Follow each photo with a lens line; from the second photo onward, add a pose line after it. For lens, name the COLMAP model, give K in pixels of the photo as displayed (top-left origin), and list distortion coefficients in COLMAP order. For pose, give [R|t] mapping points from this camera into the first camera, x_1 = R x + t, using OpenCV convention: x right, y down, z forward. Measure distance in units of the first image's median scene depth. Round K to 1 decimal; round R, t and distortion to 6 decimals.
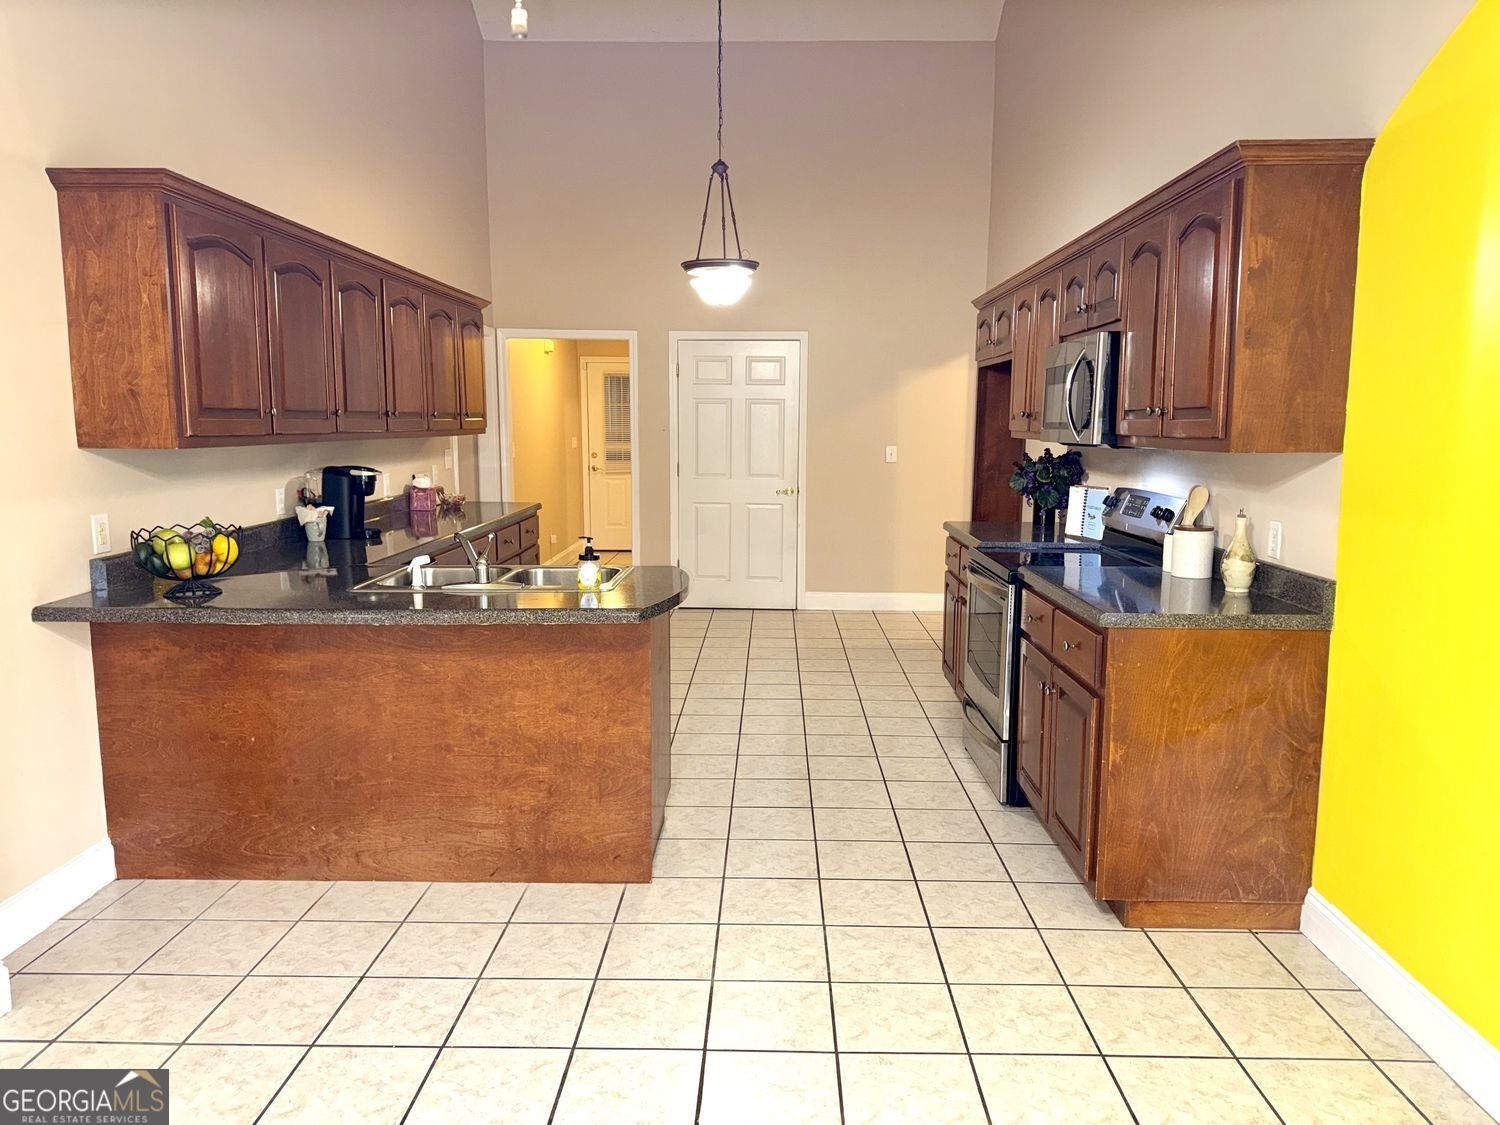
lens RADIAL K [[1066.7, 0, 748.6], [0, 1066.7, 551.5], [0, 0, 1]] dist [0.117536, -0.155645]
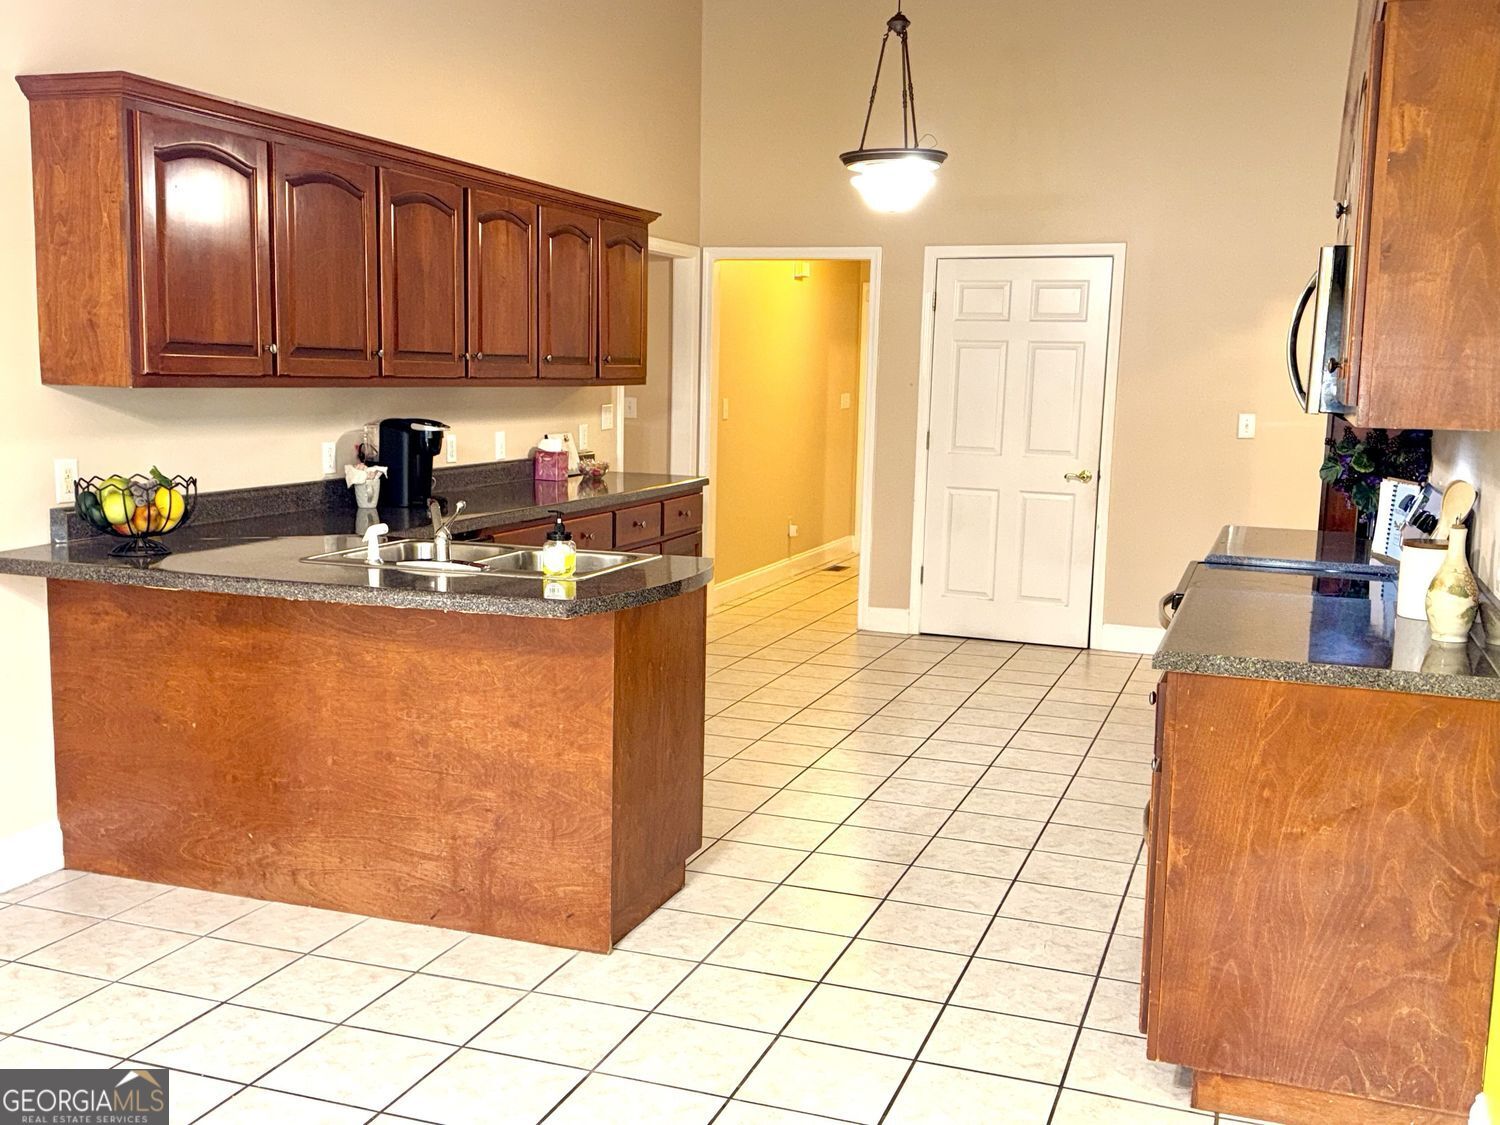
lens RADIAL K [[1545.9, 0, 750.0], [0, 1545.9, 562.5], [0, 0, 1]] dist [0.204232, -0.370323]
pose [[0.943488, 0.058518, -0.326200, 0.367922], [-0.058810, 0.998229, 0.008974, 0.005876], [0.326147, 0.010717, 0.945258, -0.048211]]
